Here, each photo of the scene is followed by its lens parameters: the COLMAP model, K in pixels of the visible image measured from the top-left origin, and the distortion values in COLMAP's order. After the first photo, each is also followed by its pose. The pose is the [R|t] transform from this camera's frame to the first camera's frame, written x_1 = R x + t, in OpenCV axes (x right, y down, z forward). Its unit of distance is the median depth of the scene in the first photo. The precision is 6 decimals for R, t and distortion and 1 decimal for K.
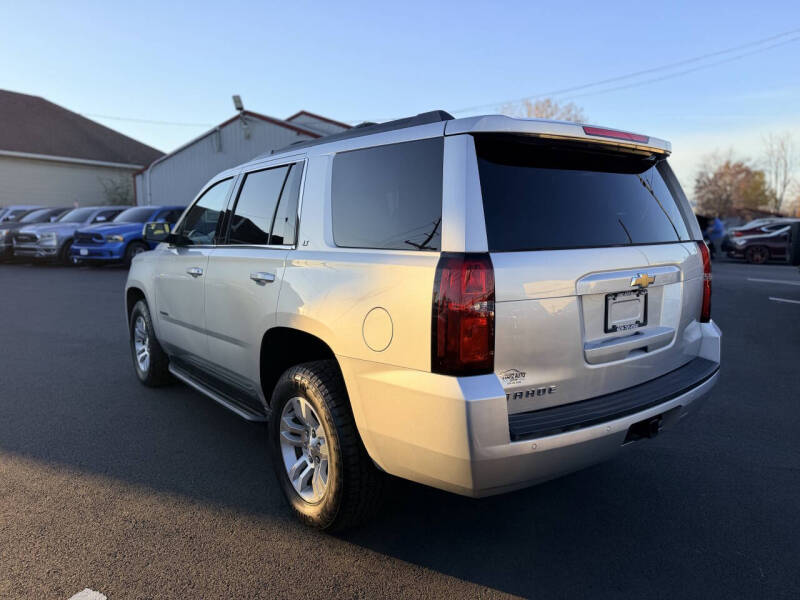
lens RADIAL K [[570.2, 0, 398.3], [0, 570.2, 302.7], [0, 0, 1]] dist [0.097819, -0.149874]
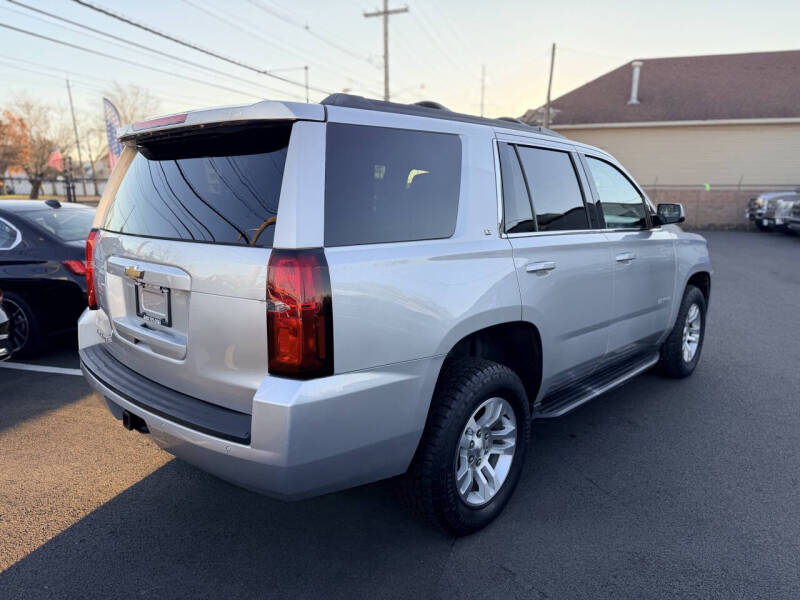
lens RADIAL K [[557.4, 0, 412.2], [0, 557.4, 299.1], [0, 0, 1]] dist [0.086051, -0.099402]
pose [[0.231861, 0.192588, -0.953494, 1.347017], [-0.154727, 0.975028, 0.159312, -0.200542], [0.960364, 0.110593, 0.255870, 1.137535]]
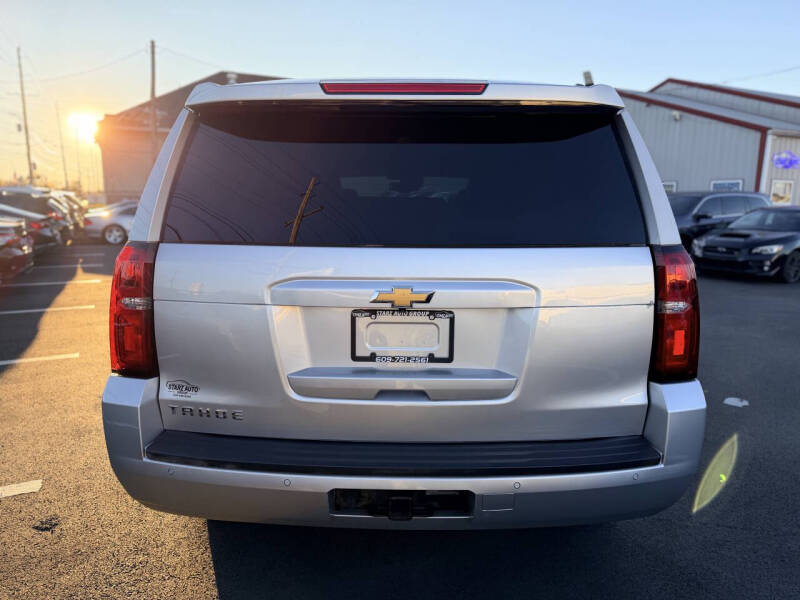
lens RADIAL K [[570.2, 0, 398.3], [0, 570.2, 302.7], [0, 0, 1]] dist [0.097819, -0.149874]
pose [[0.781377, 0.113470, -0.613656, 0.800212], [-0.094682, 0.993503, 0.063147, -0.070112], [0.616834, 0.008760, 0.787044, 0.423905]]
